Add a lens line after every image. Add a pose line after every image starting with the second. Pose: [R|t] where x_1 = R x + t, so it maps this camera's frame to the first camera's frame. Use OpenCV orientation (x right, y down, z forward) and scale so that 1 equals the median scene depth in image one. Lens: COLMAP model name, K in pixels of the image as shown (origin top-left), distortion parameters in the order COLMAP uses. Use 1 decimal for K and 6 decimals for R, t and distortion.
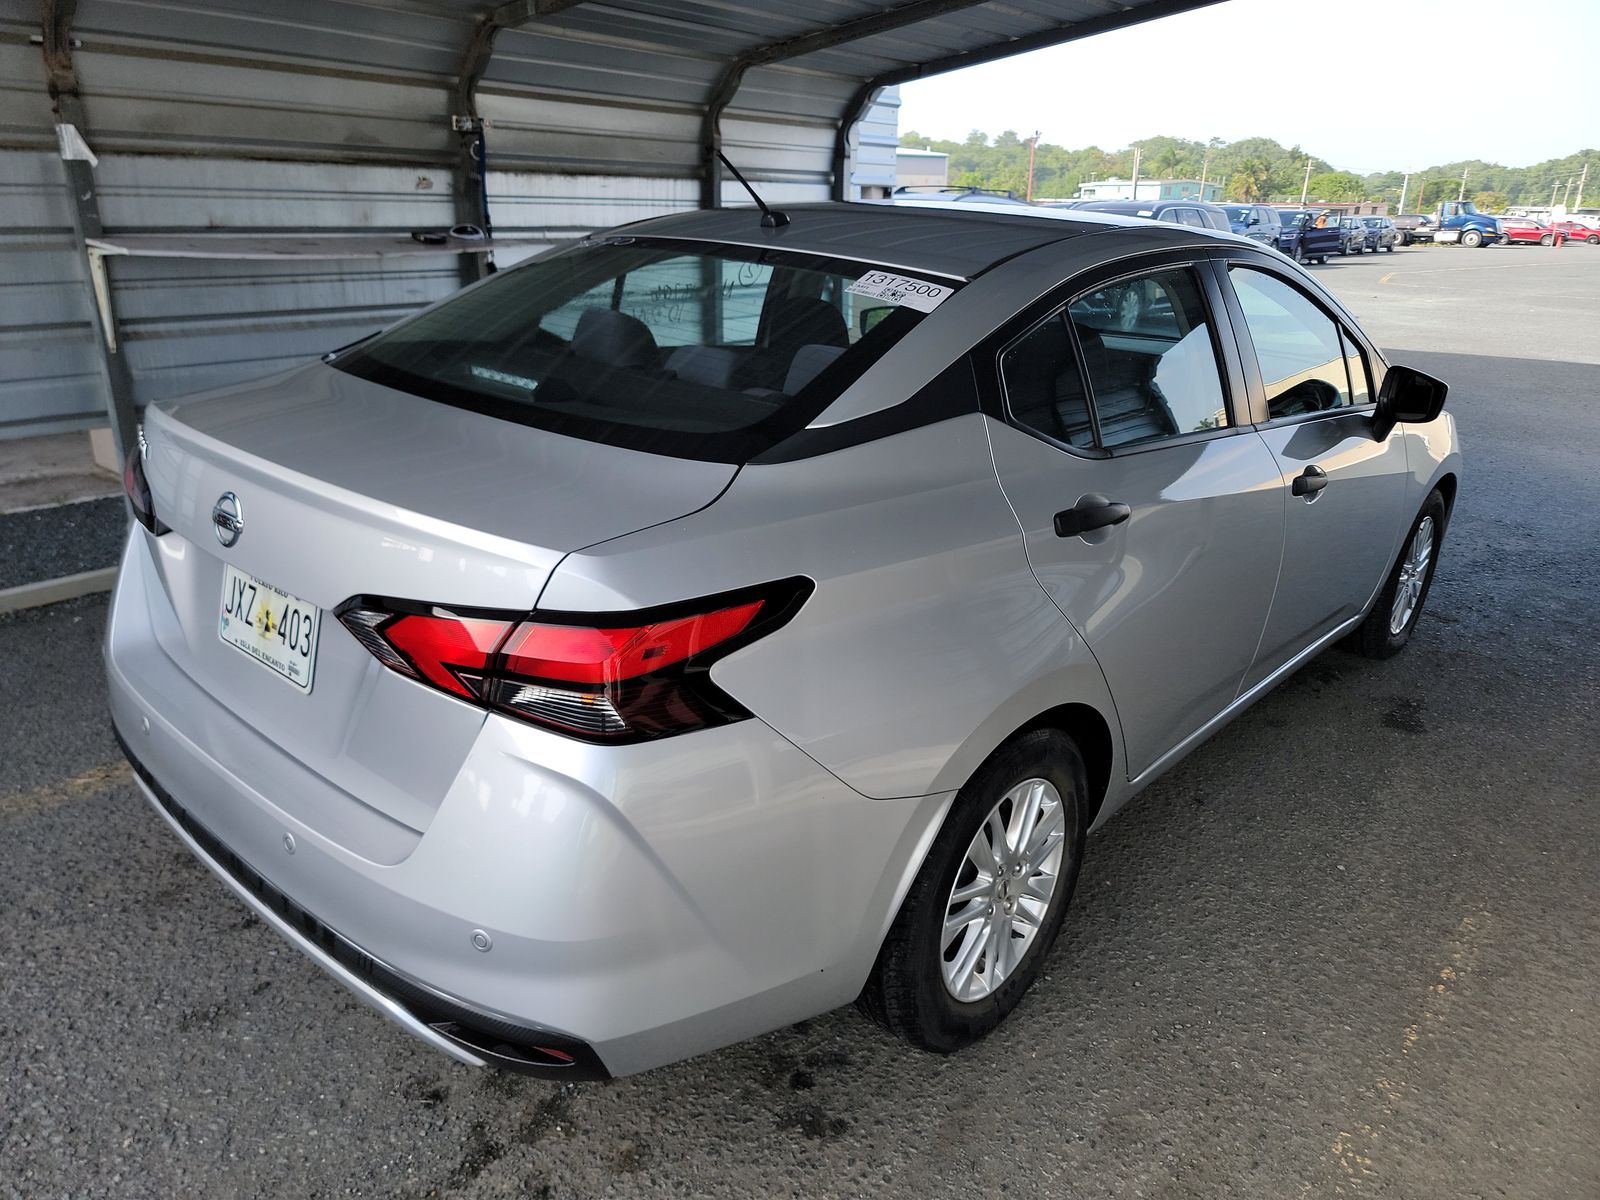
lens RADIAL K [[1113.5, 0, 790.4], [0, 1113.5, 601.7], [0, 0, 1]] dist [0.040692, -0.033873]
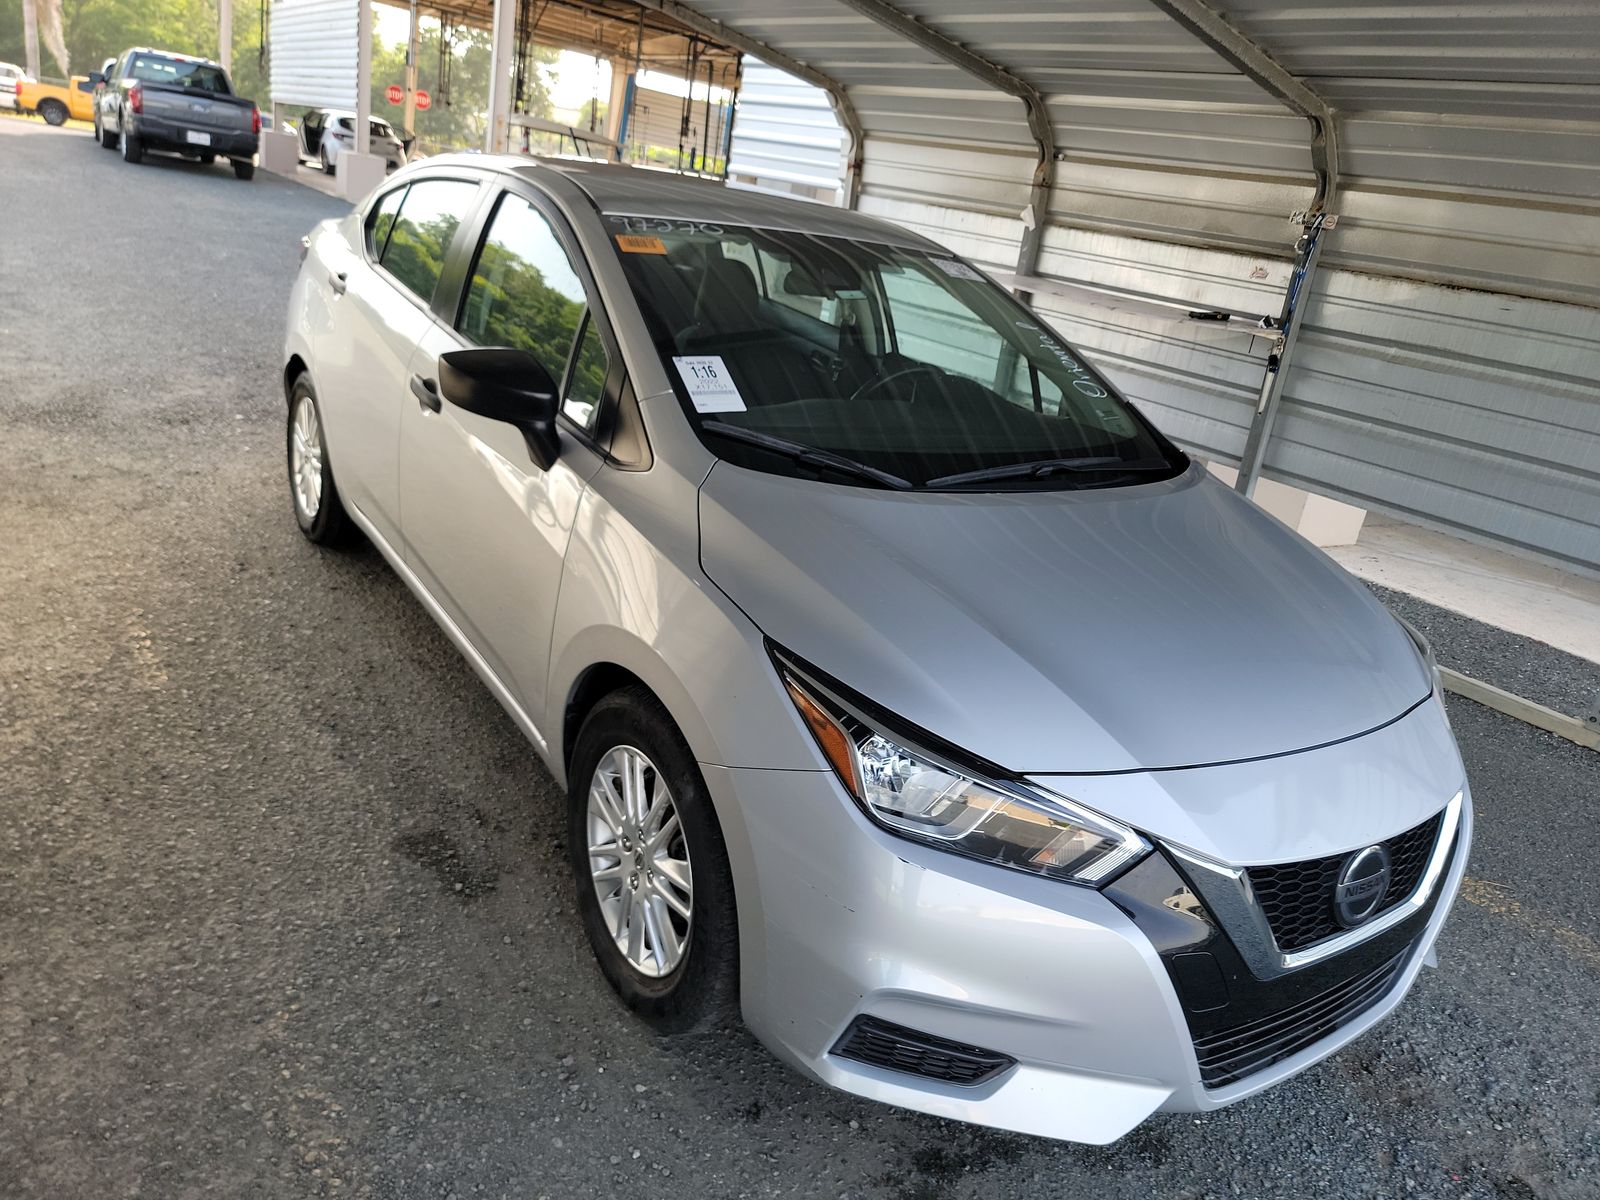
lens RADIAL K [[1113.5, 0, 802.0], [0, 1113.5, 596.0], [0, 0, 1]] dist [0.040692, -0.033873]
pose [[-0.232620, 0.264316, -0.935962, 0.932688], [-0.485837, 0.802104, 0.347262, -0.321917], [0.842526, 0.535505, -0.058172, 0.966453]]
